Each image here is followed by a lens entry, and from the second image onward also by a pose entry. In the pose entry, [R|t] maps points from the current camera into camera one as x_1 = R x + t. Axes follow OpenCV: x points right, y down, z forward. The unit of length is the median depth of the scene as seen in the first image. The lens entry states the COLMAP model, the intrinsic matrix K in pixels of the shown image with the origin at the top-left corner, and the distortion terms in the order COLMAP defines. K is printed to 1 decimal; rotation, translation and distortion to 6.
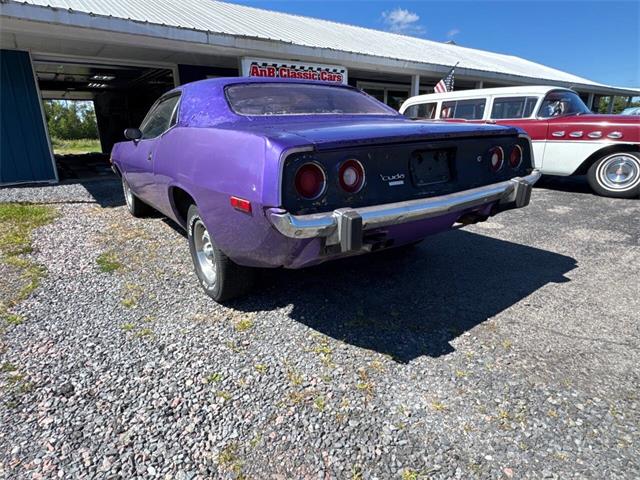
lens RADIAL K [[370.4, 0, 318.8], [0, 370.4, 240.8], [0, 0, 1]] dist [0.000369, -0.000578]
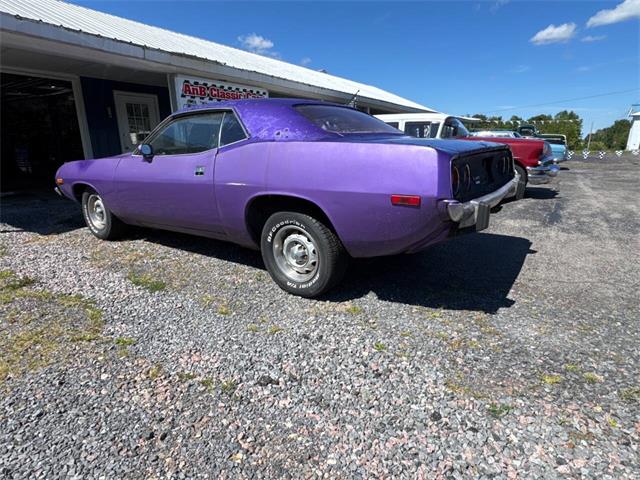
lens RADIAL K [[370.4, 0, 320.2], [0, 370.4, 242.4], [0, 0, 1]] dist [0.000369, -0.000578]
pose [[0.939681, -0.082755, 0.331889, -0.235097], [0.098189, 0.994716, -0.029976, 0.014195], [-0.327655, 0.060756, 0.942842, -0.024871]]
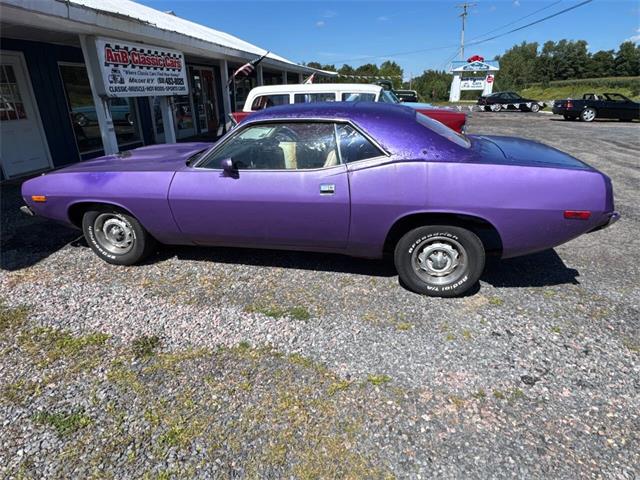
lens RADIAL K [[383.7, 0, 315.5], [0, 383.7, 238.7], [0, 0, 1]] dist [-0.004957, 0.003525]
pose [[0.733522, -0.239440, 0.636092, -0.542871], [0.201834, 0.970411, 0.132537, -0.113570], [-0.649006, 0.031166, 0.760145, 0.120667]]
